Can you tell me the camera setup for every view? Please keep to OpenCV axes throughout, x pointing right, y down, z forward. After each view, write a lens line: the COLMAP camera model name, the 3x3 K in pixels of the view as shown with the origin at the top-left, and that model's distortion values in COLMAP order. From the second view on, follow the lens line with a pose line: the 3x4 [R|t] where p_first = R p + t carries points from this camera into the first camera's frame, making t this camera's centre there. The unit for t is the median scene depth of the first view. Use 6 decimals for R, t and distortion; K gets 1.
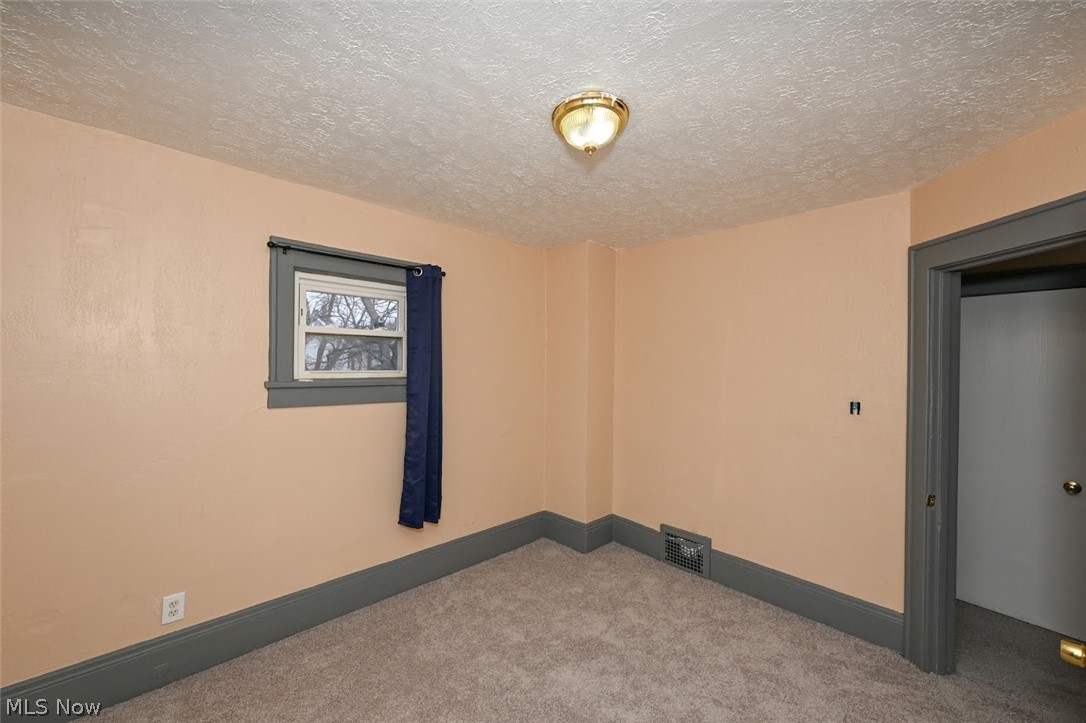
lens RADIAL K [[433.2, 0, 543.0], [0, 433.2, 361.5], [0, 0, 1]] dist [-0.001629, -0.000116]
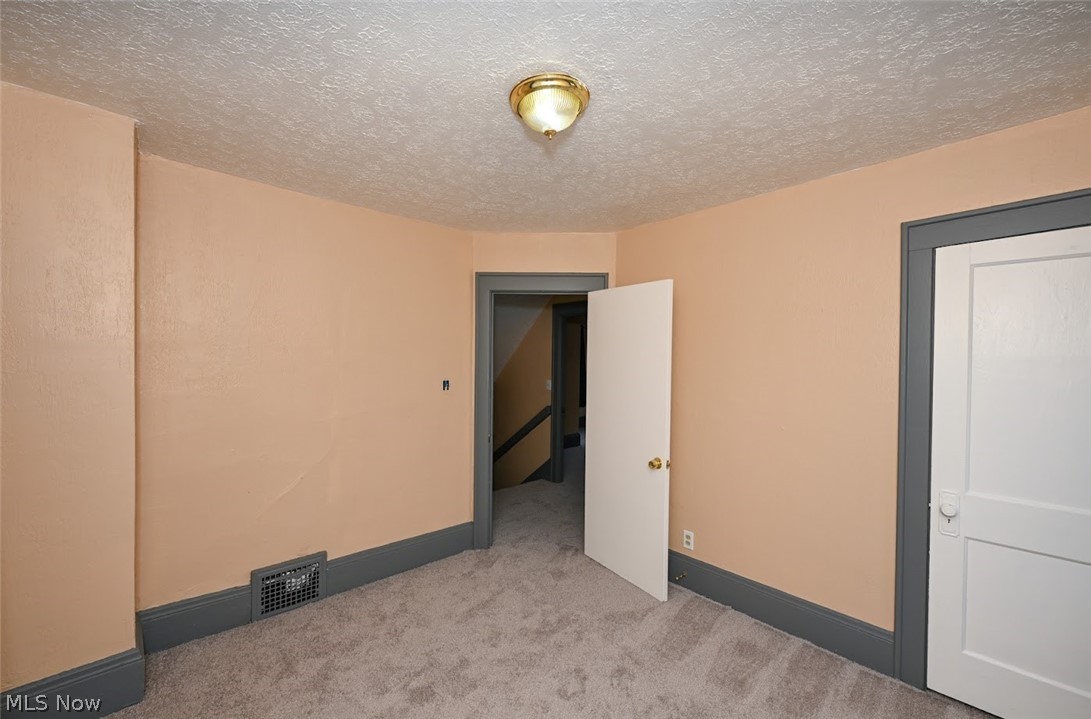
lens RADIAL K [[429.7, 0, 547.8], [0, 429.7, 357.1], [0, 0, 1]] dist [-0.001511, -0.000235]
pose [[0.033000, -0.018049, 0.999292, -0.529567], [-0.010327, 0.999777, 0.018399, -0.004421], [-0.999402, -0.010927, 0.032806, 0.604784]]
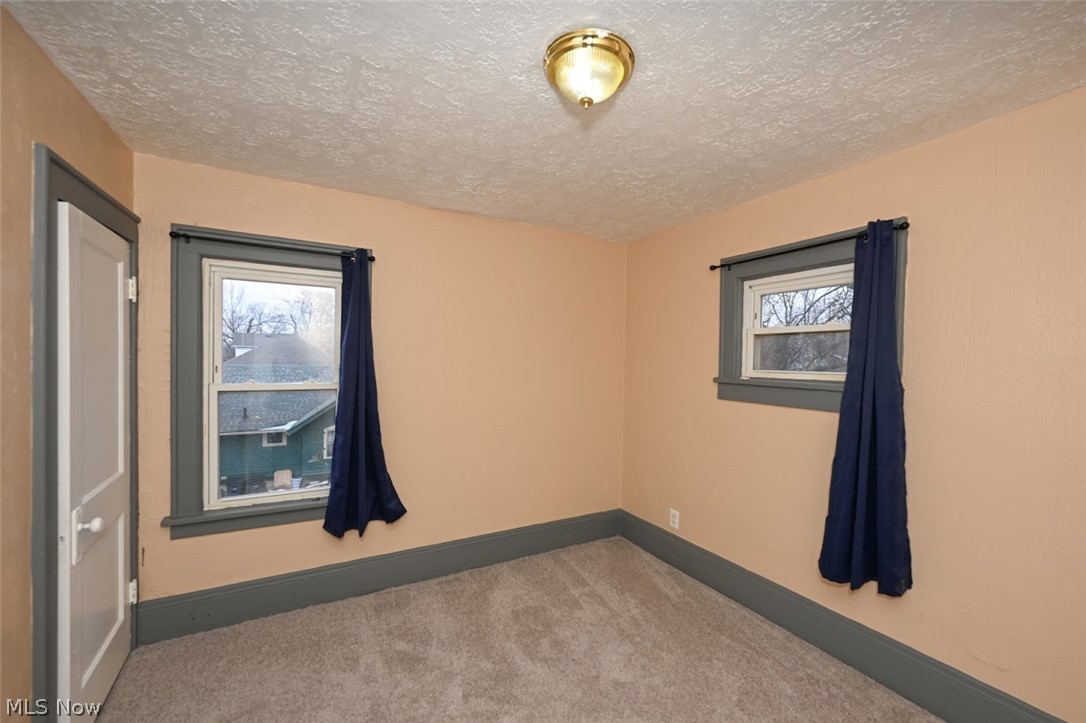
lens RADIAL K [[425.5, 0, 545.1], [0, 425.5, 363.9], [0, 0, 1]] dist [-0.001583, 0.000048]
pose [[-0.262584, -0.007898, -0.964877, 0.626221], [-0.019020, 0.999815, -0.003008, 0.019368], [0.964722, 0.017562, -0.262686, 0.782968]]
